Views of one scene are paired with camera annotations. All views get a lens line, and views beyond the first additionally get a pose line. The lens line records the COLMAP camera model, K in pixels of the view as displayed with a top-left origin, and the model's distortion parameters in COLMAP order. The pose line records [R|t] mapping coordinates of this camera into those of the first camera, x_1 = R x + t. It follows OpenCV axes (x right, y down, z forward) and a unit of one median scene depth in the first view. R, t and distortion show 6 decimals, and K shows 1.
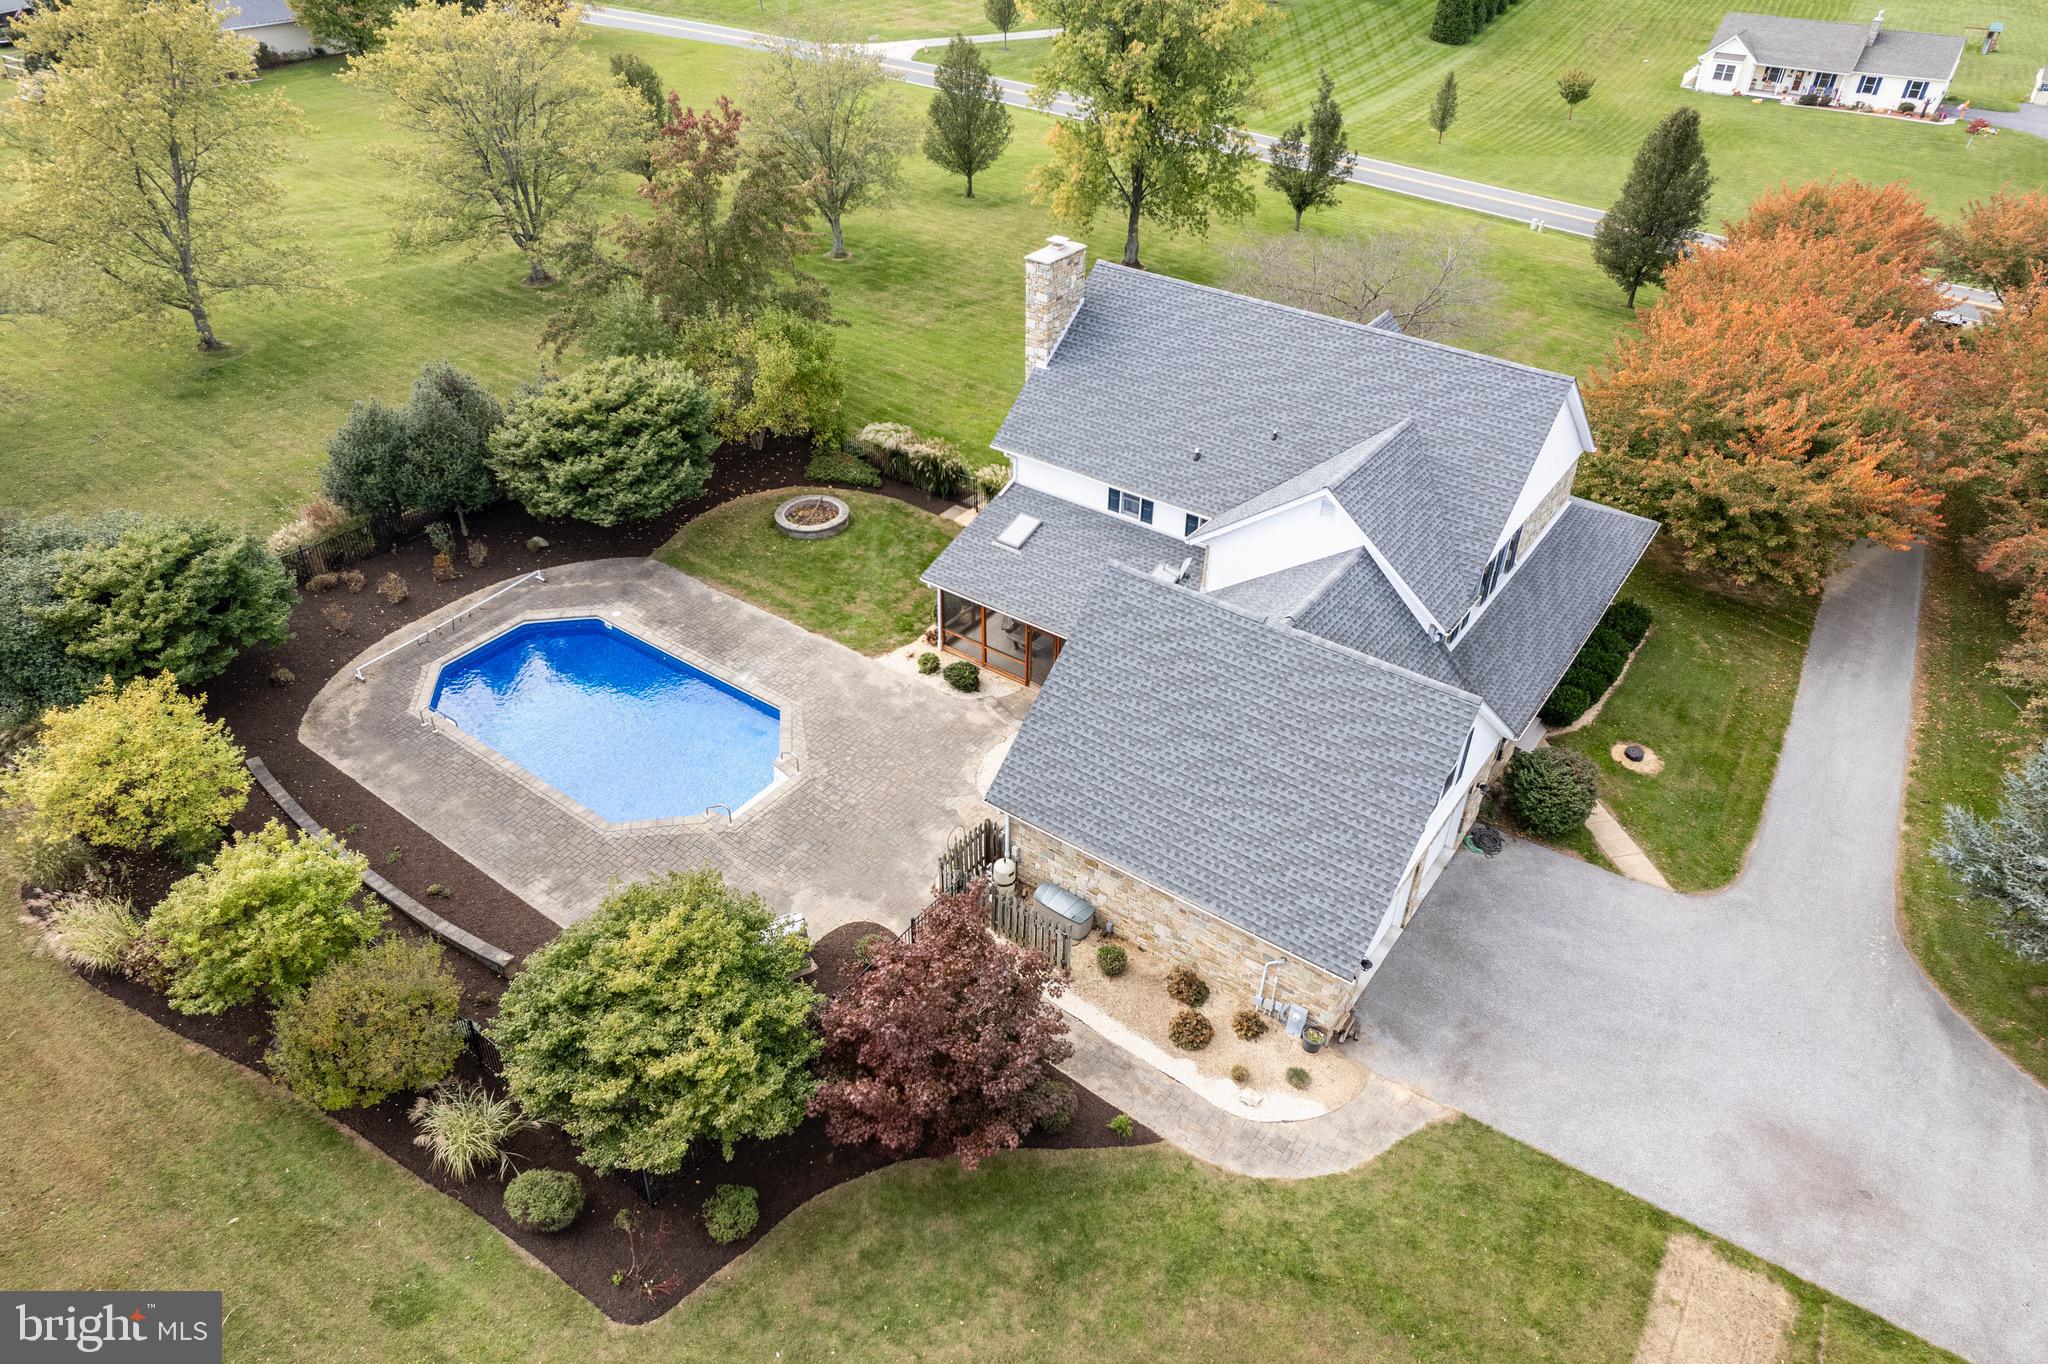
lens RADIAL K [[1285.4, 0, 1032.1], [0, 1285.4, 691.2], [0, 0, 1]] dist [-0.045209, 0.002149]
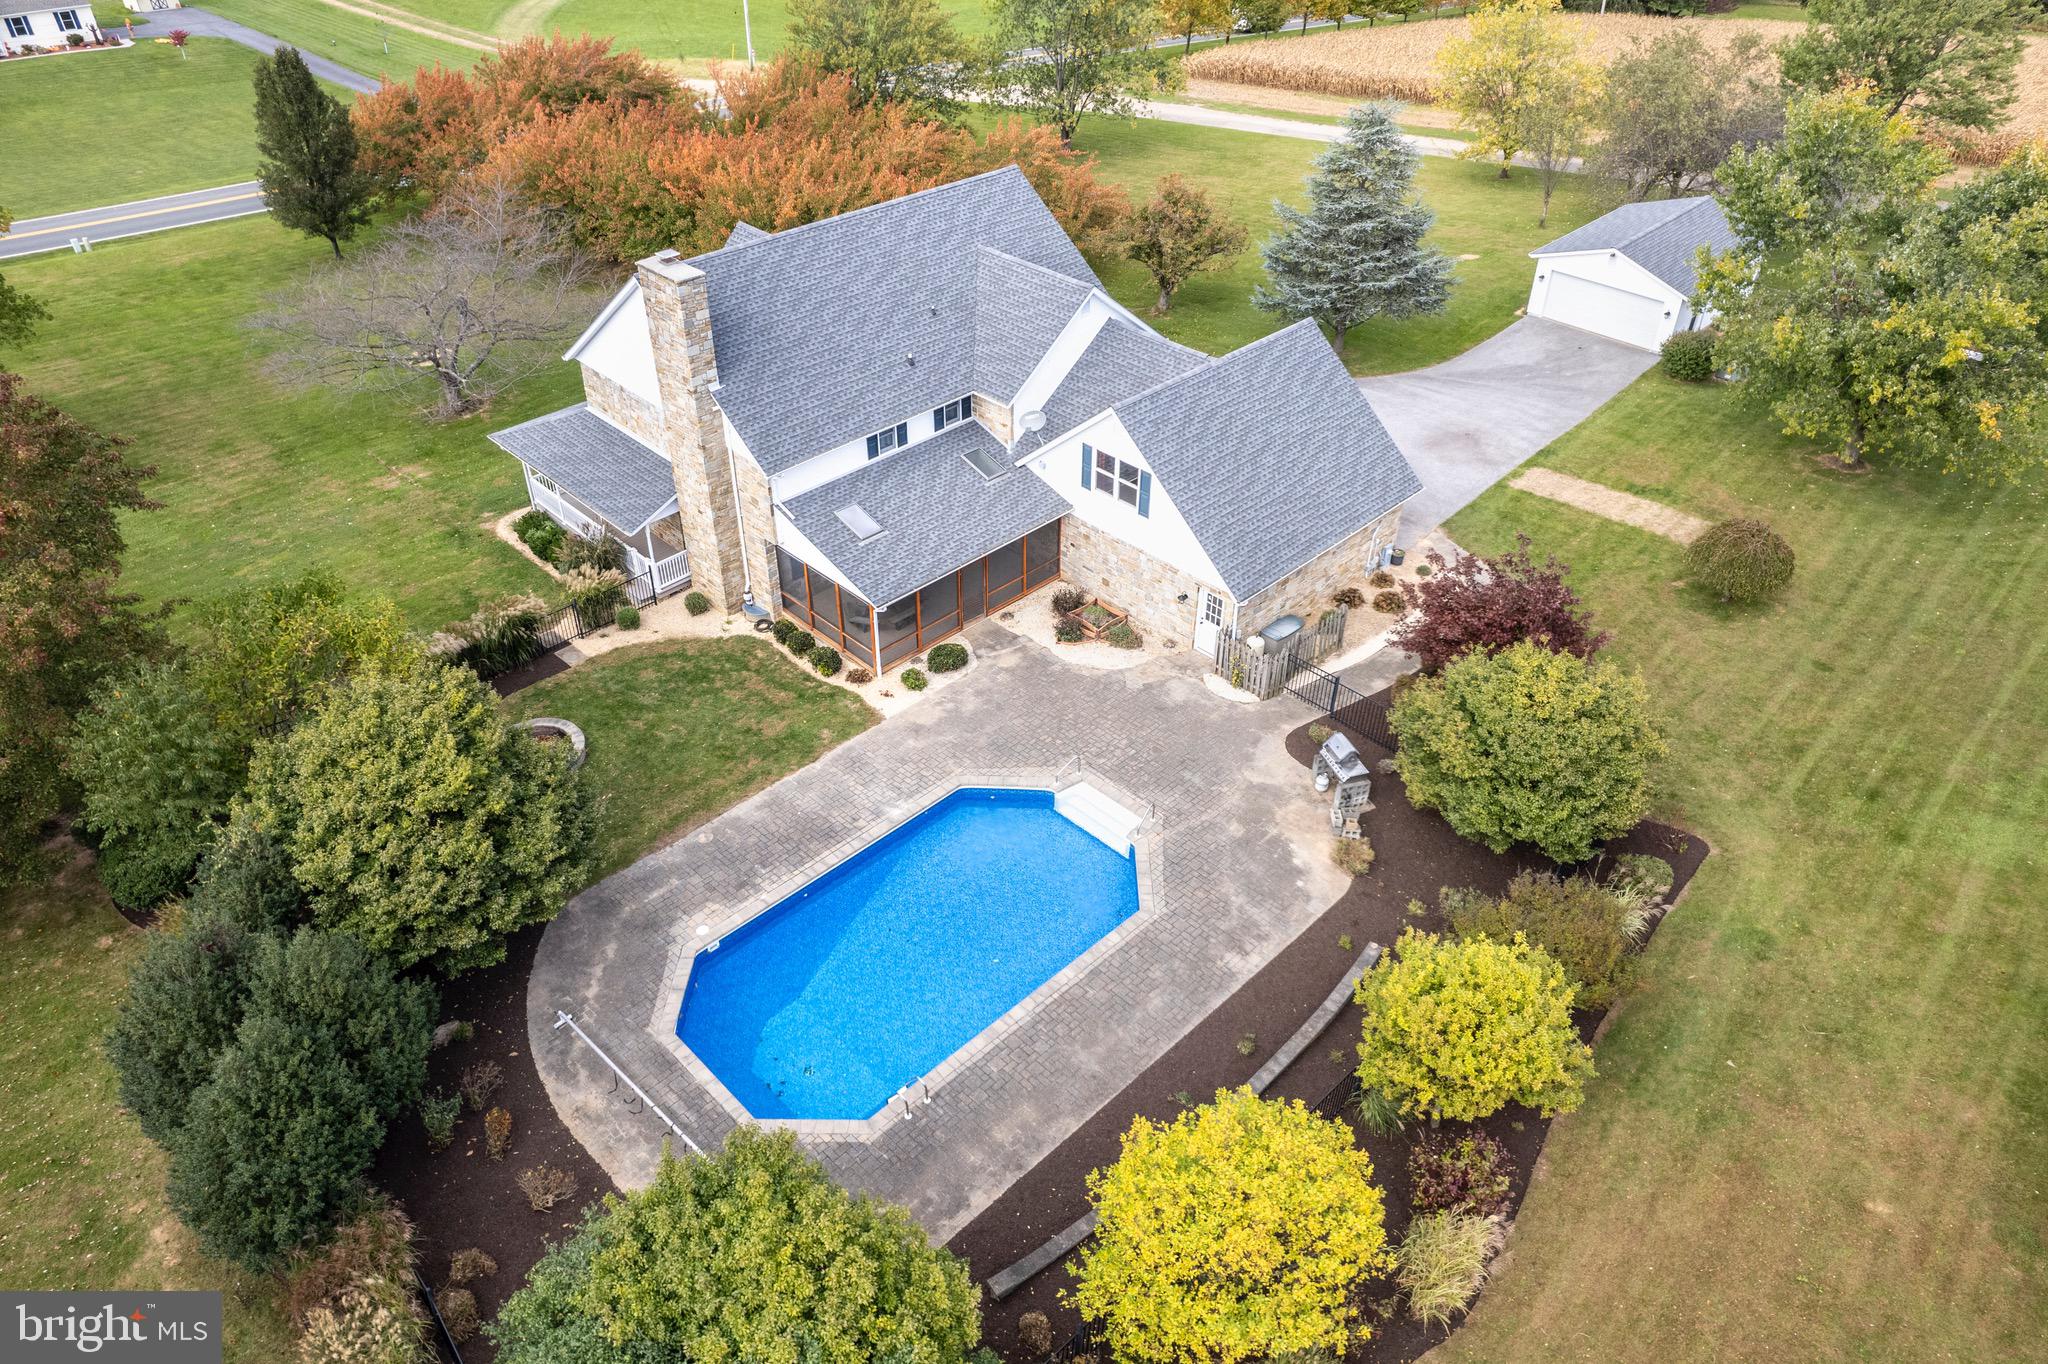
lens RADIAL K [[1285.4, 0, 1032.1], [0, 1285.4, 691.2], [0, 0, 1]] dist [-0.045209, 0.002149]
pose [[0.183504, -0.628737, 0.755656, -0.803899], [0.587708, 0.686368, 0.428367, -0.378351], [-0.787988, 0.365498, 0.495465, 0.472741]]
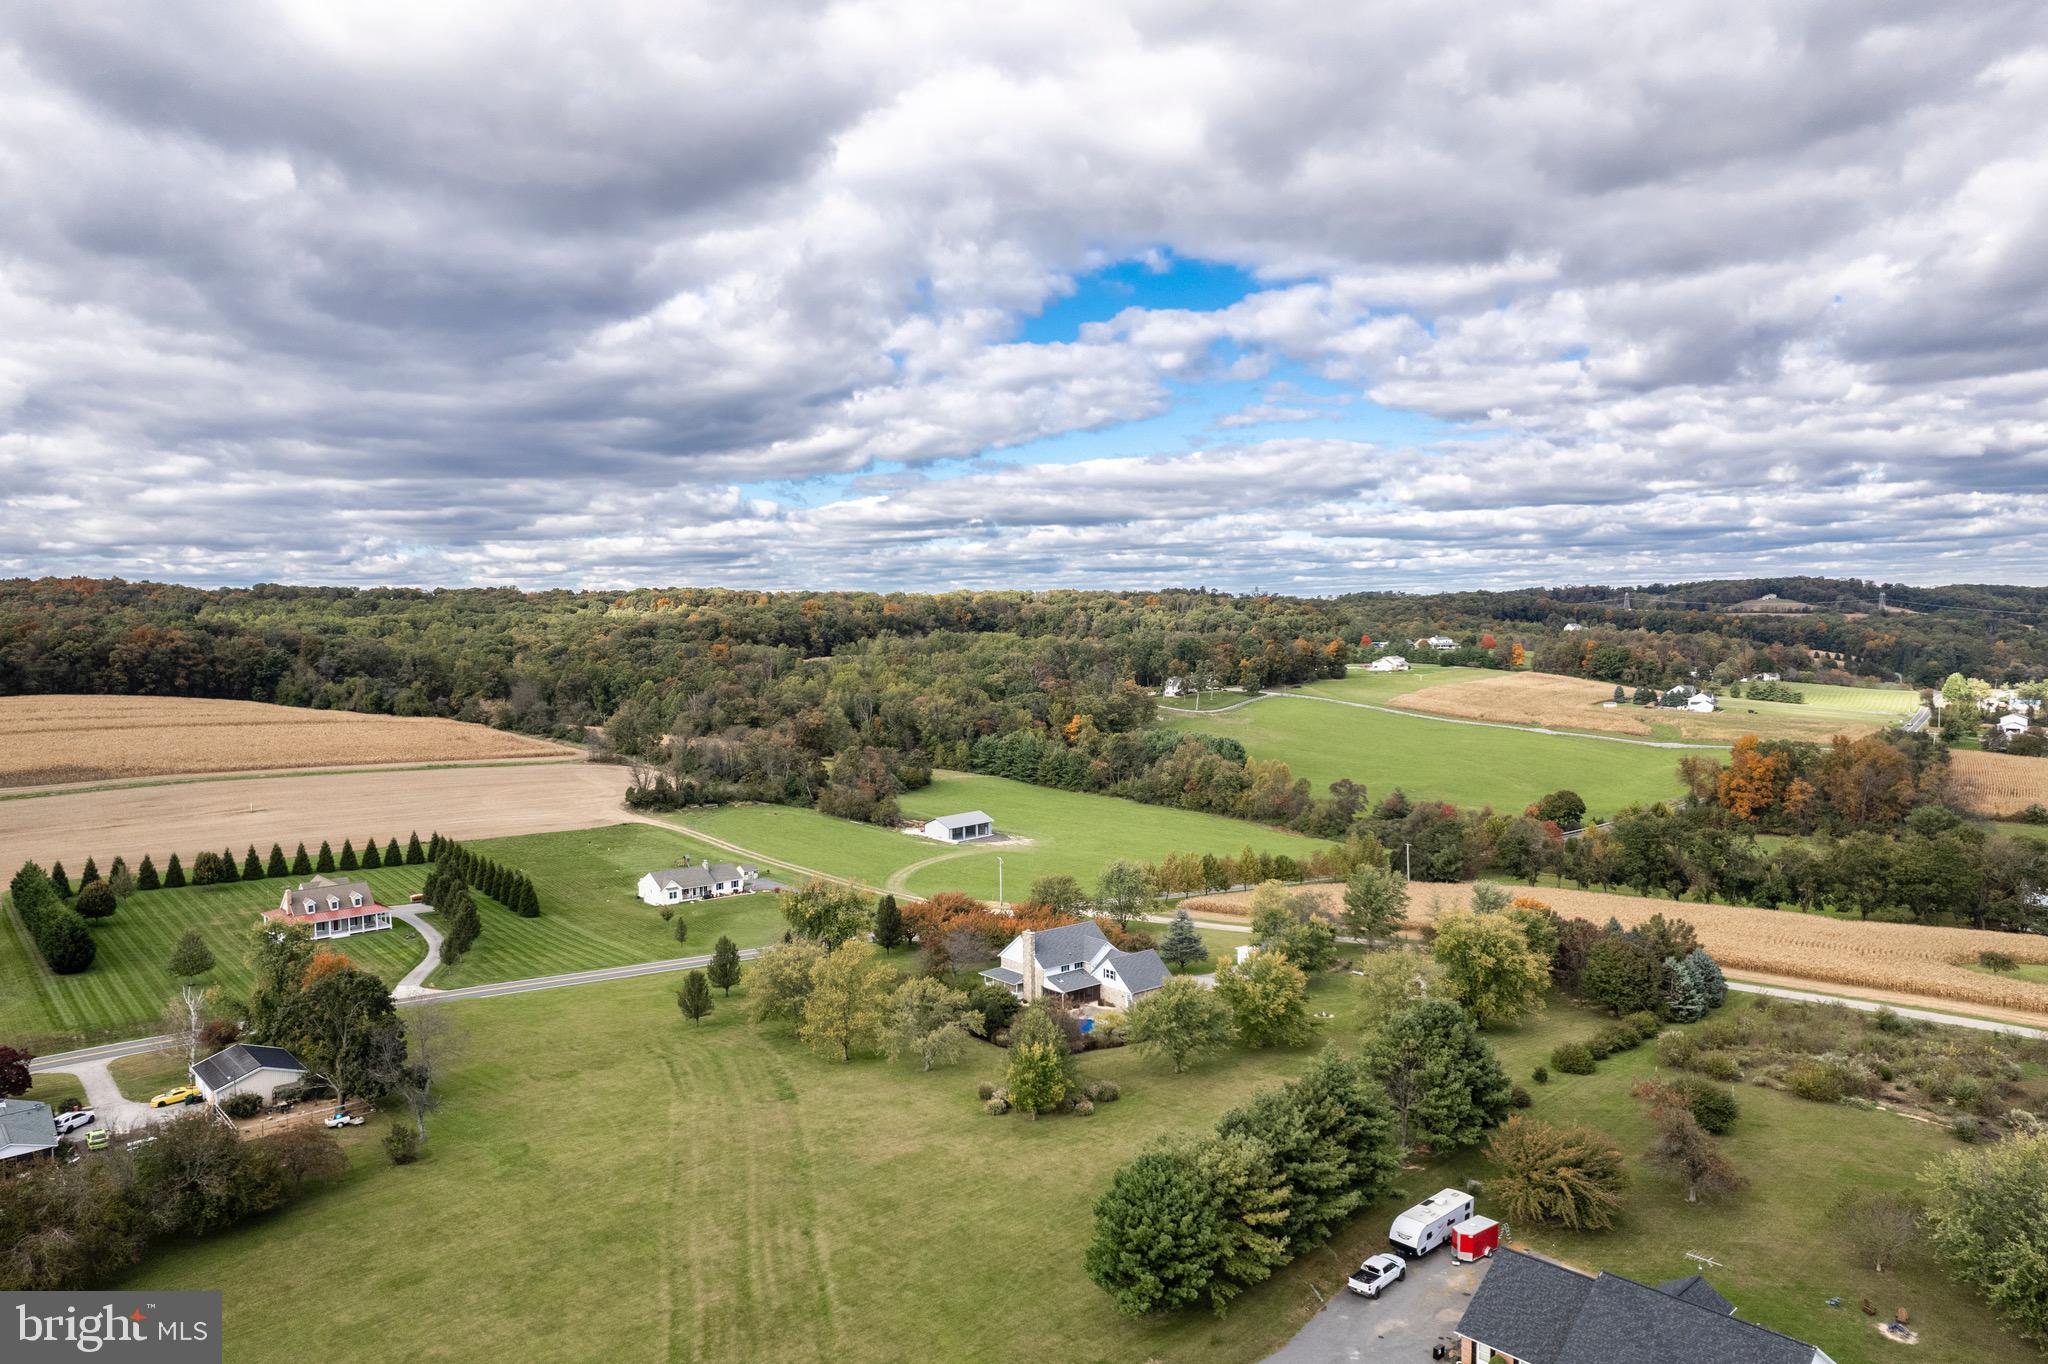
lens RADIAL K [[1337.9, 0, 1023.9], [0, 1337.9, 618.4], [0, 0, 1]] dist [-0.048850, 0.001733]
pose [[0.285836, -0.023956, 0.957979, -4.959195], [0.587890, 0.793843, -0.155560, -0.525977], [-0.756759, 0.607651, 0.240992, -0.985595]]
